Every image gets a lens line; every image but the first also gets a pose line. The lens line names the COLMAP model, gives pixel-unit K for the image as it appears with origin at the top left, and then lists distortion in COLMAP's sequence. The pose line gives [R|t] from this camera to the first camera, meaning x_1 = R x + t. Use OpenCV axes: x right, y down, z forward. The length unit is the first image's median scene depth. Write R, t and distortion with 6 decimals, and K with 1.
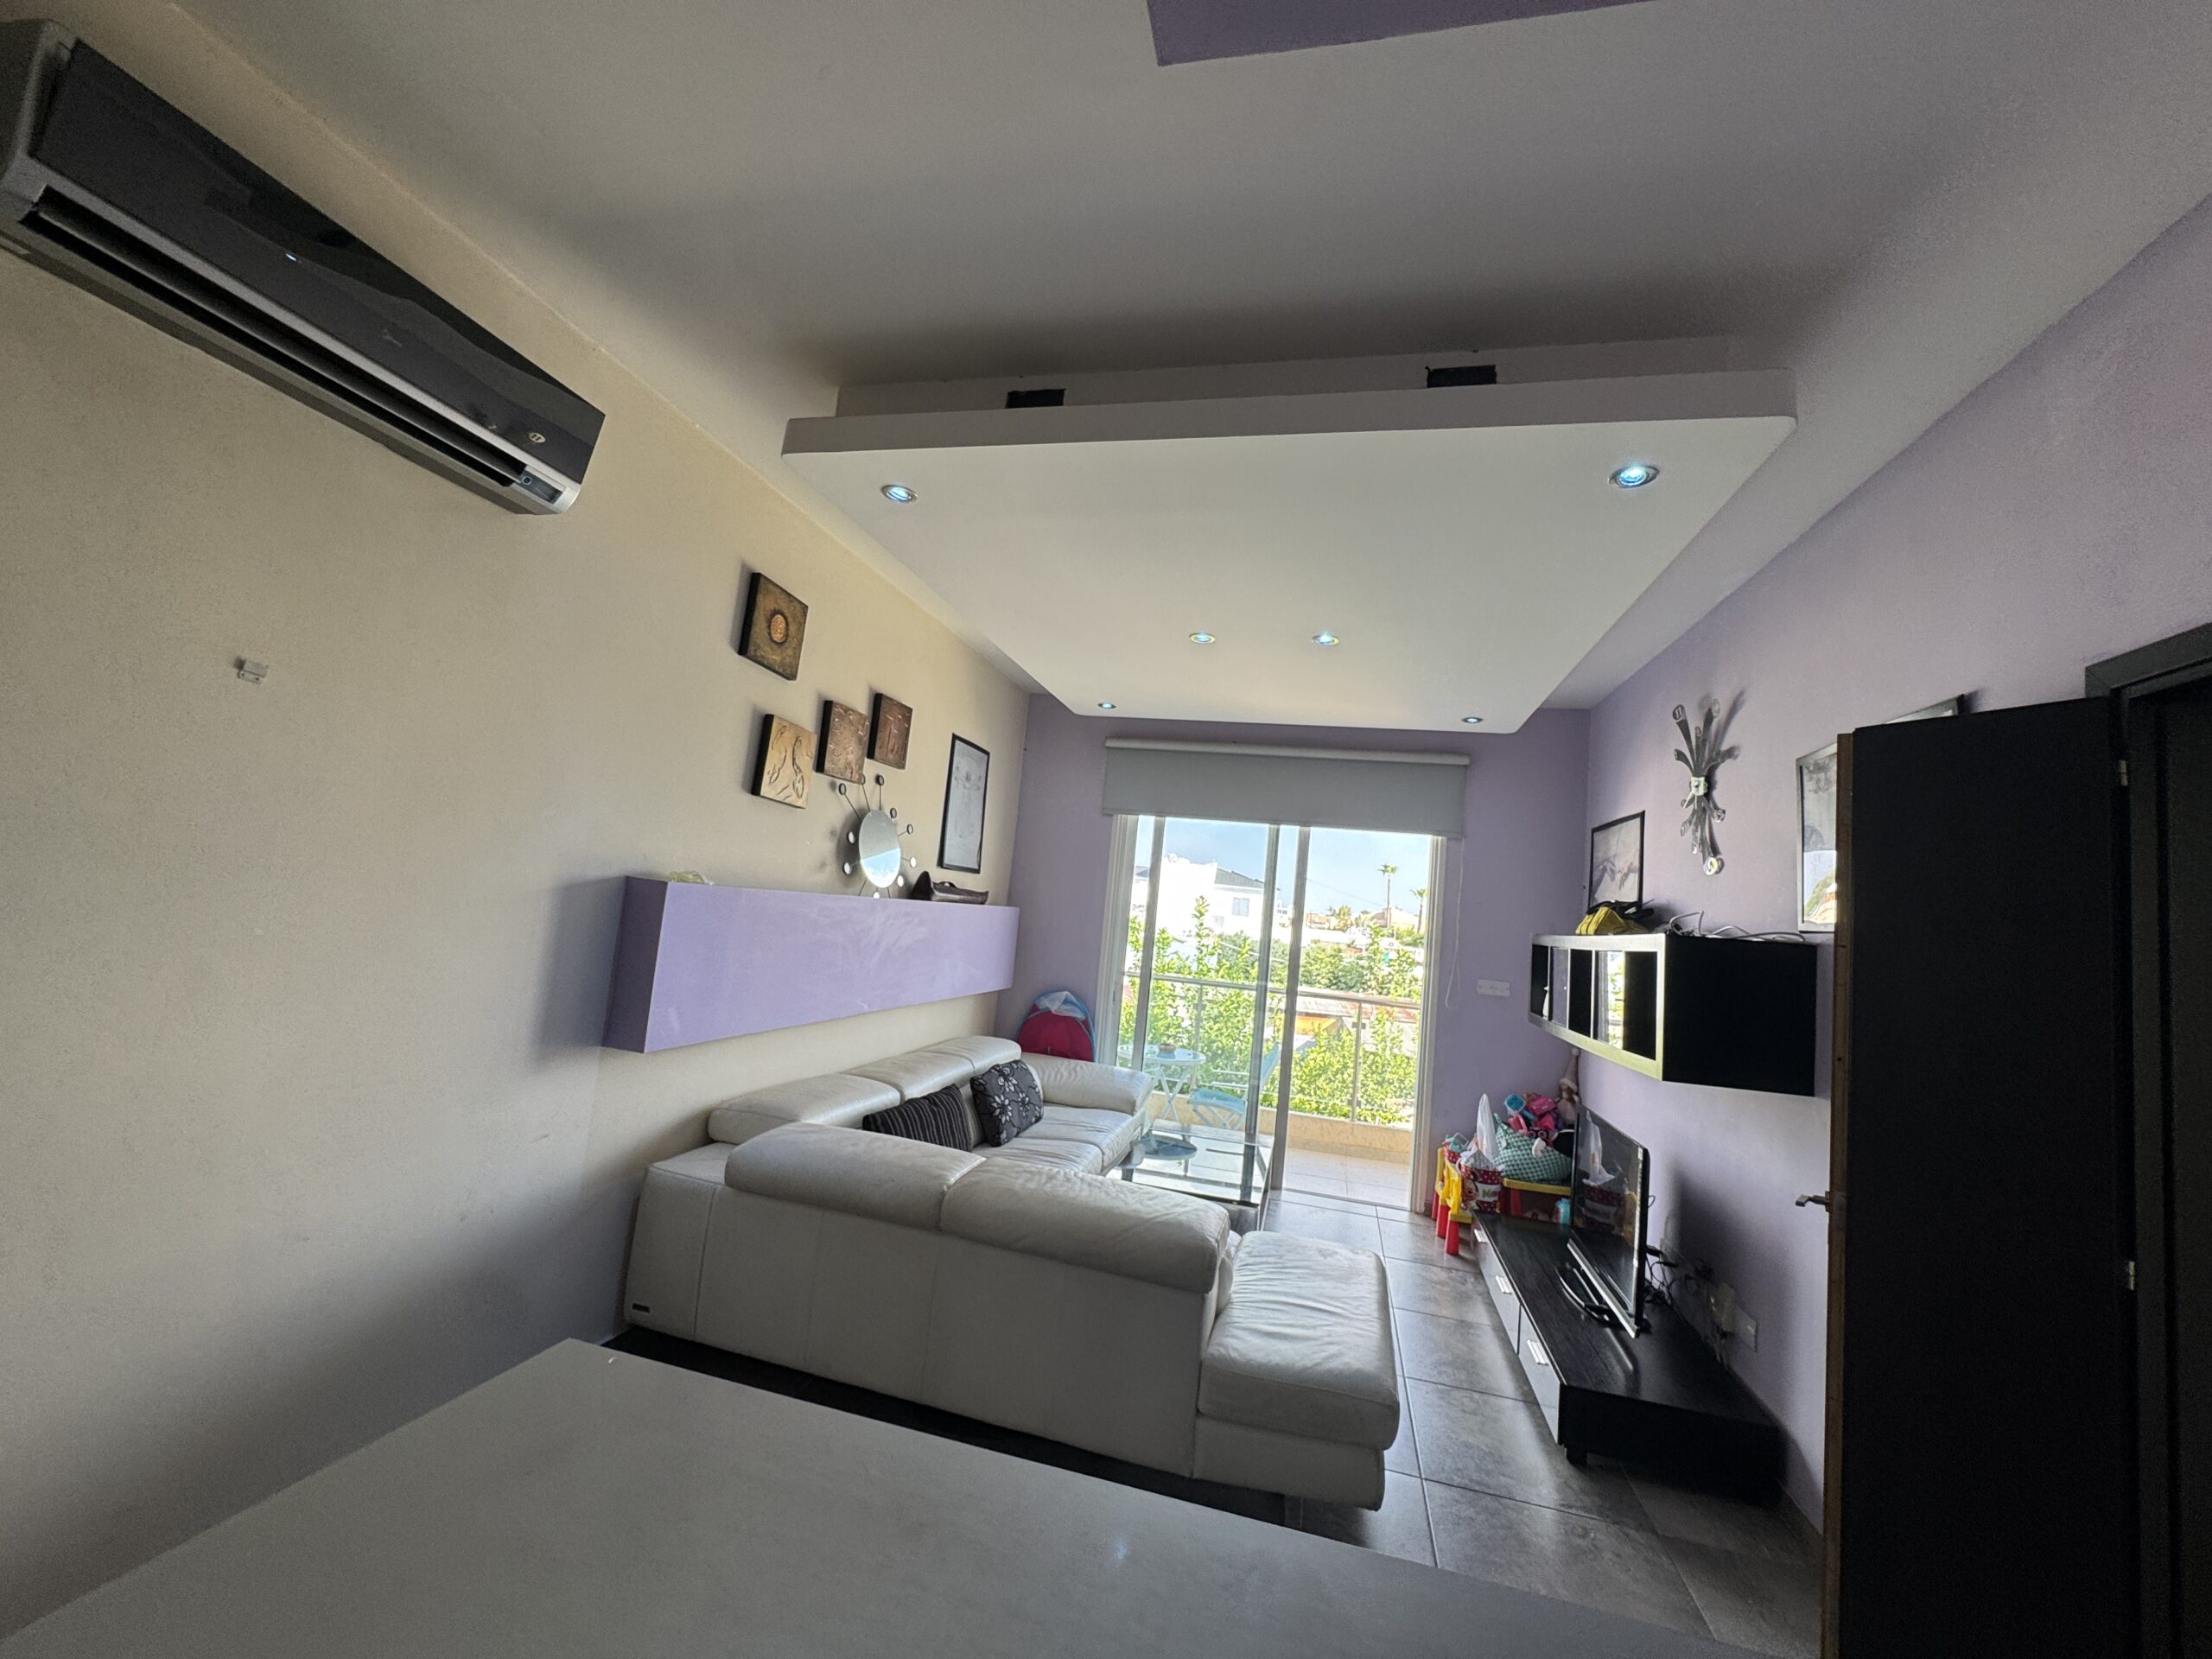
lens RADIAL K [[887.1, 0, 1109.2], [0, 887.1, 830.2], [0, 0, 1]] dist [-0.002519, 0.000739]
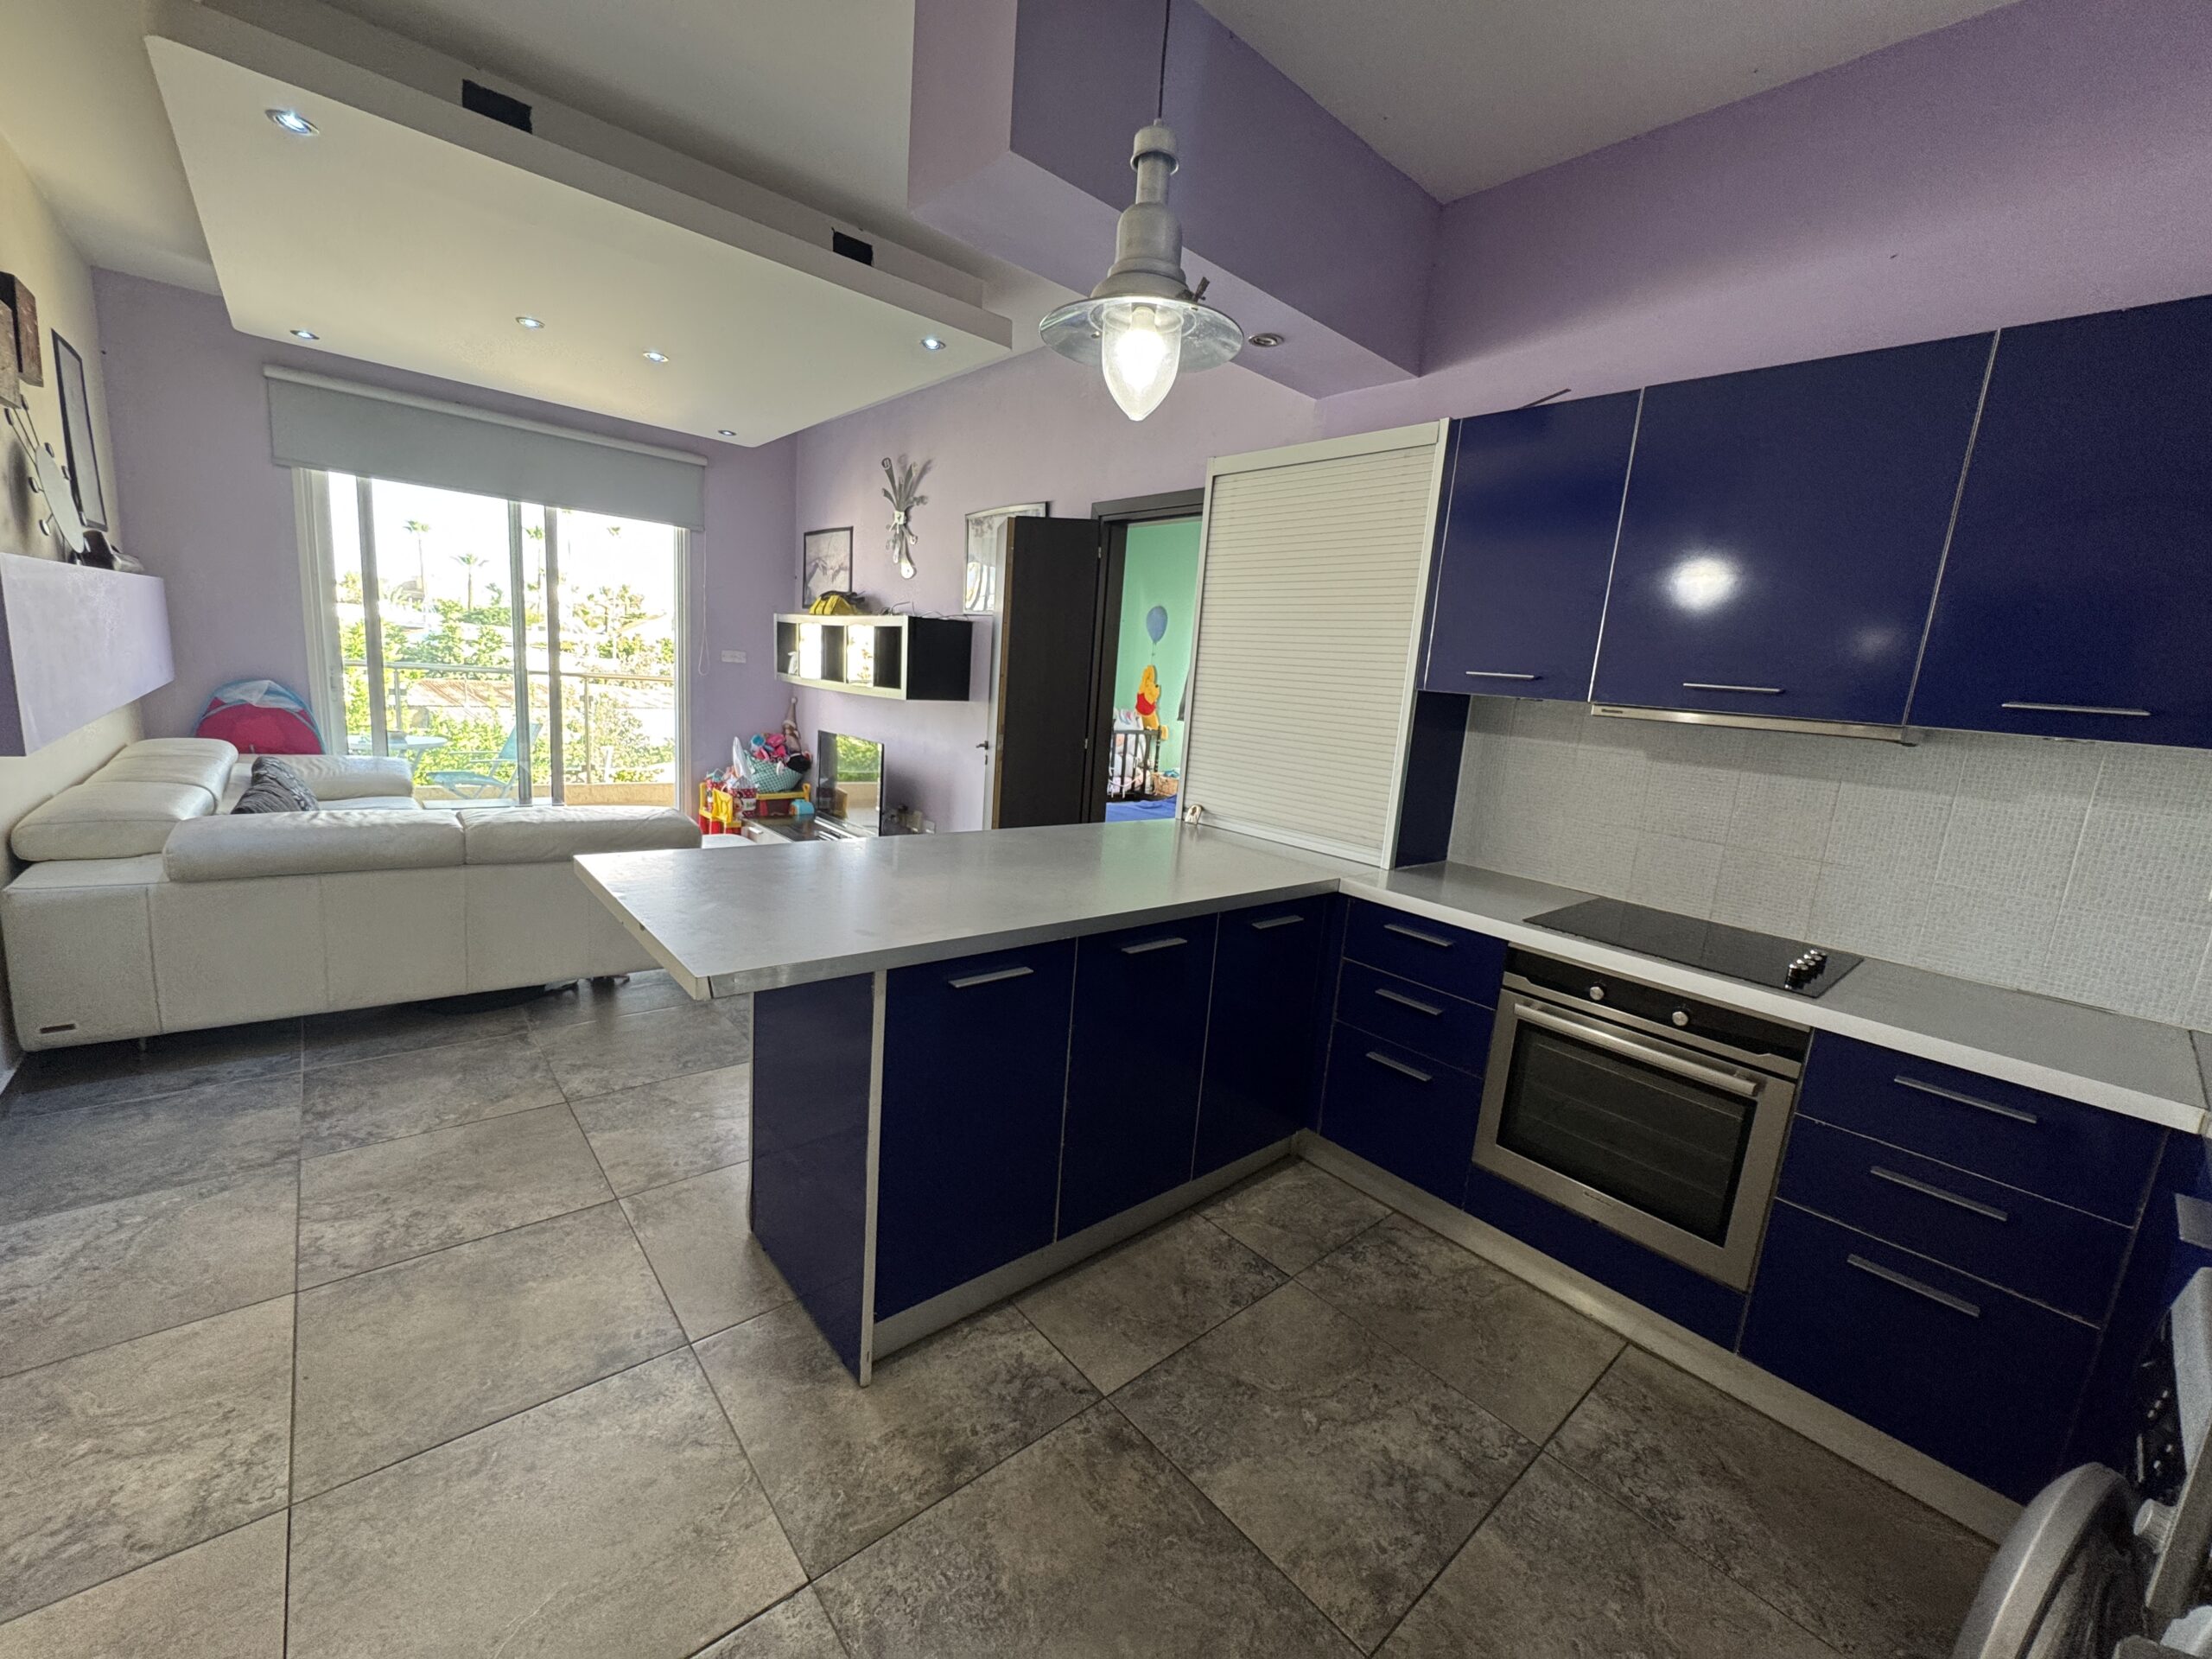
lens RADIAL K [[887.1, 0, 1109.2], [0, 887.1, 830.2], [0, 0, 1]] dist [-0.002519, 0.000739]
pose [[0.578248, -0.193483, 0.792586, -0.360541], [-0.099109, 0.947619, 0.303637, -0.030237], [-0.809819, -0.254130, 0.528783, -0.203584]]
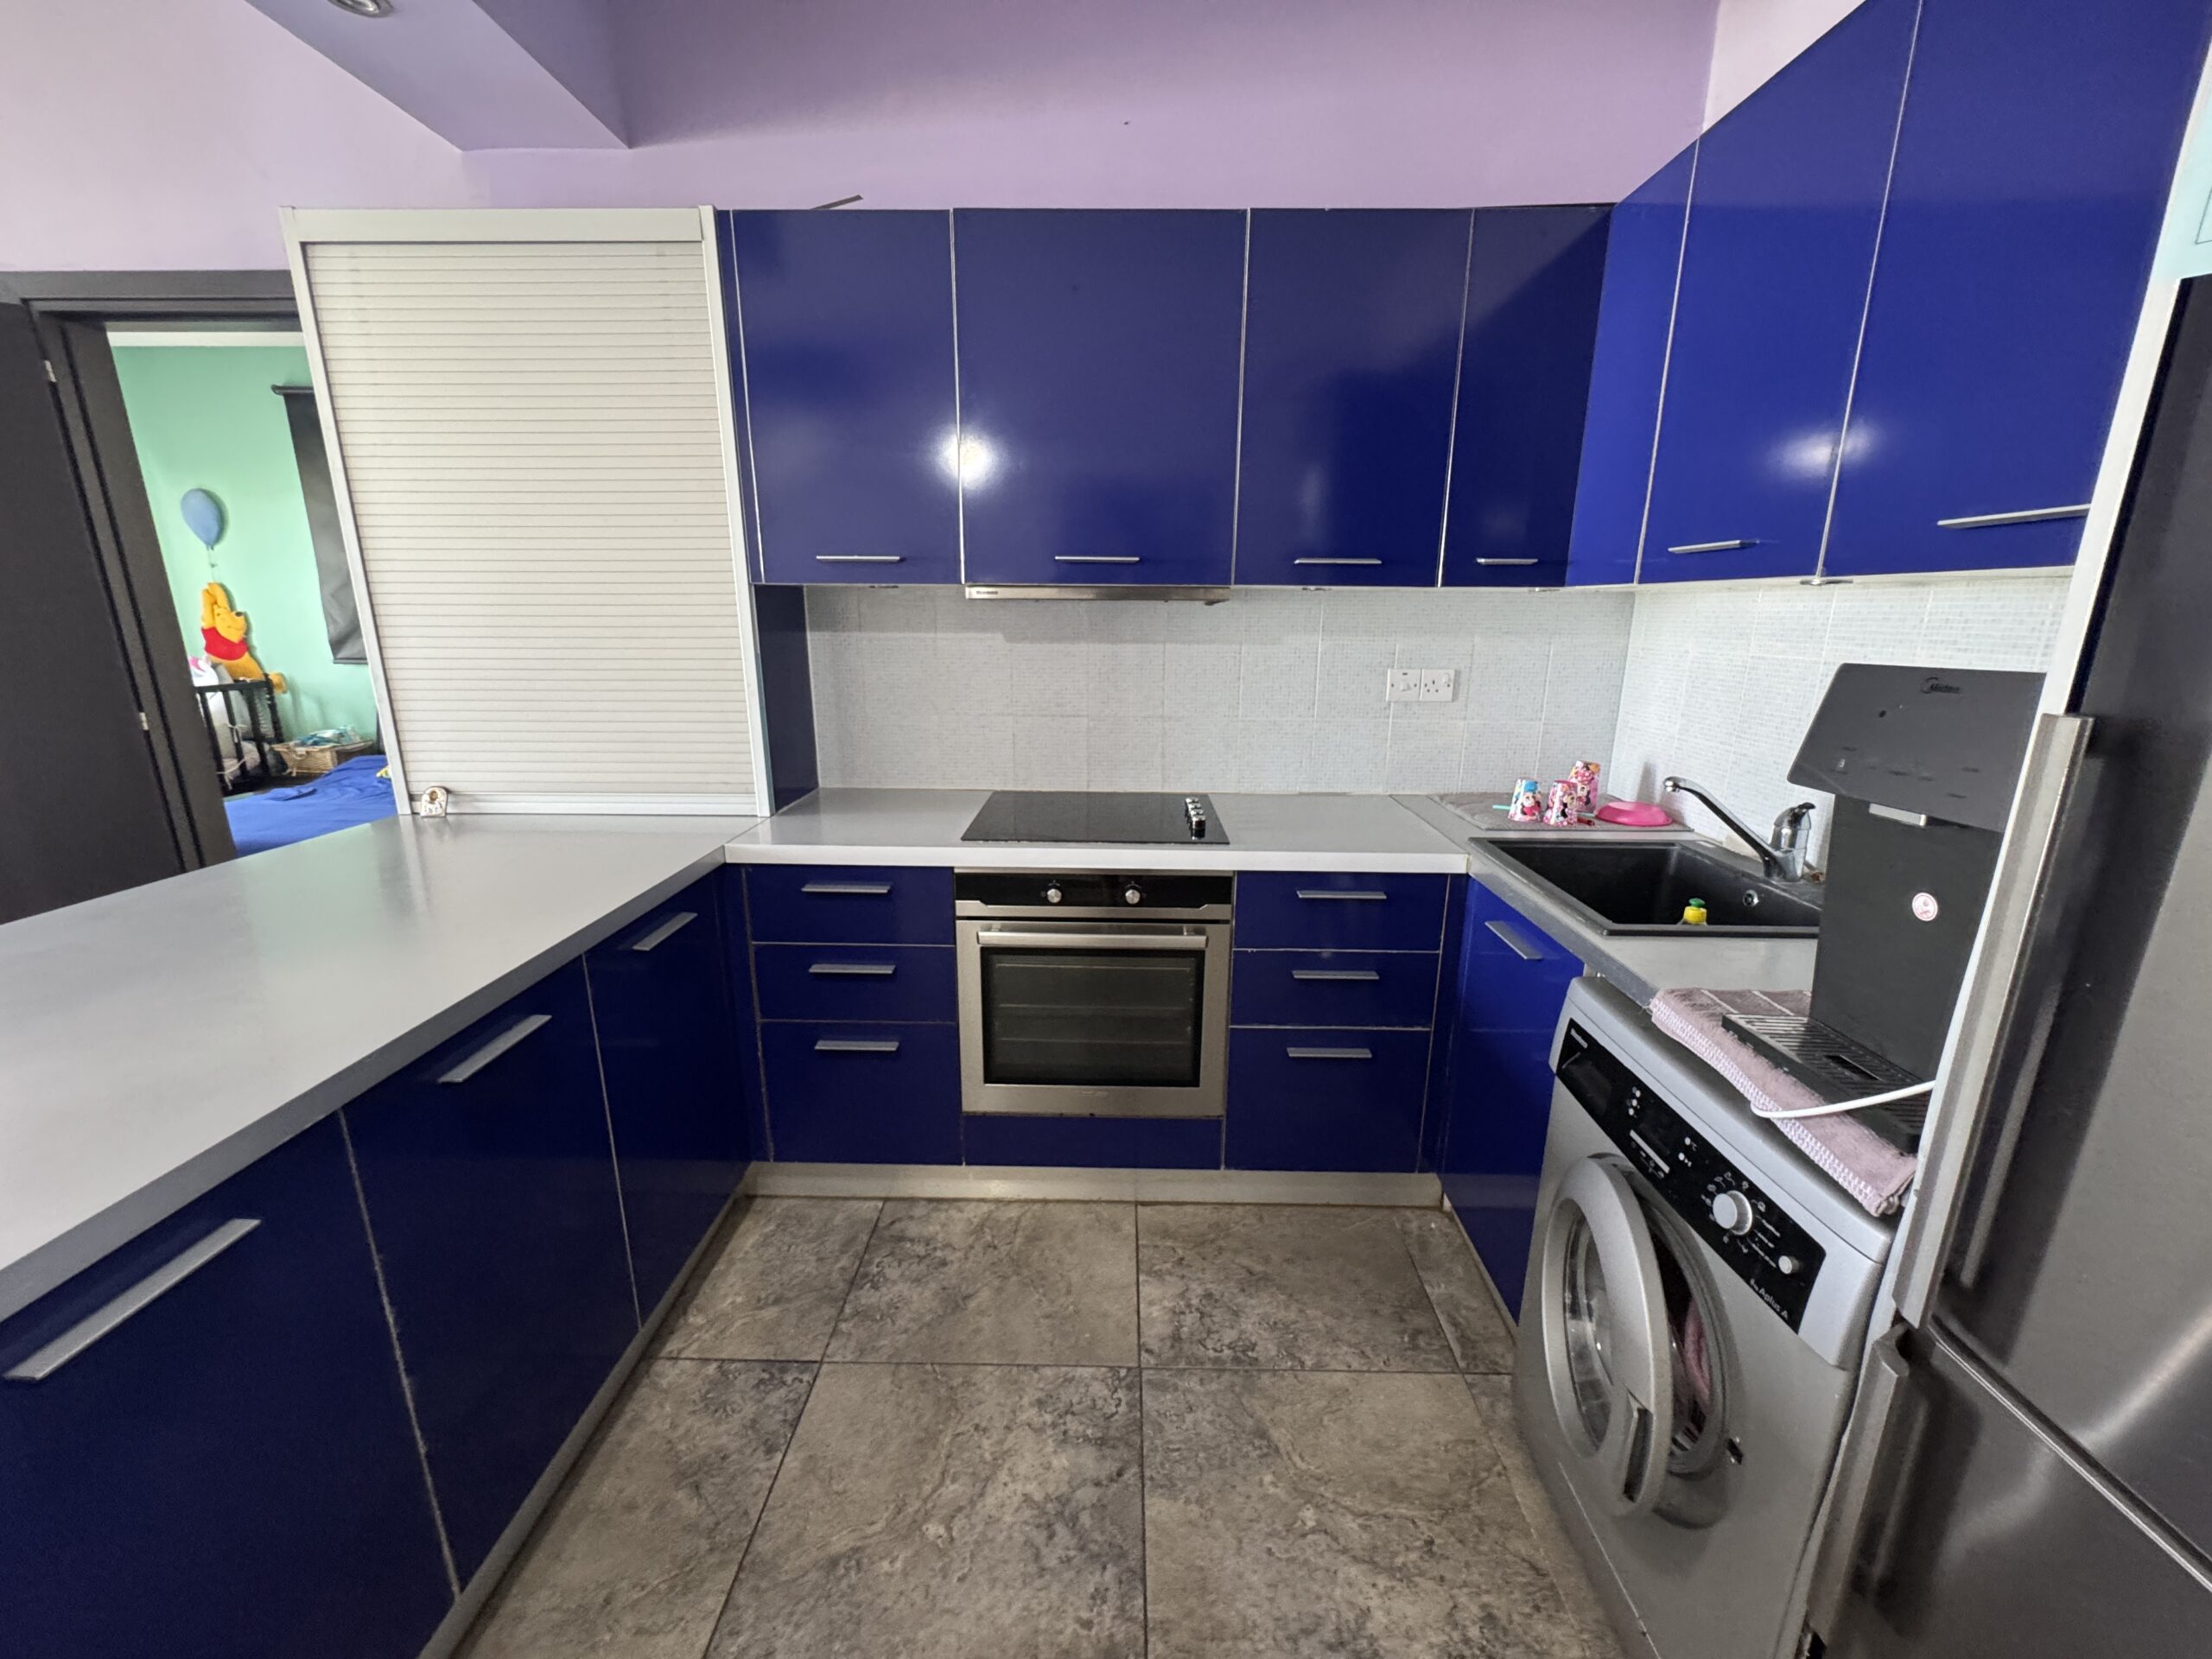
lens RADIAL K [[887.1, 0, 1109.2], [0, 887.1, 830.2], [0, 0, 1]] dist [-0.002519, 0.000739]
pose [[-0.219137, -0.332470, 0.917302, -0.261176], [-0.116920, 0.942326, 0.313609, -0.005565], [-0.968663, -0.038528, -0.245371, -0.105939]]
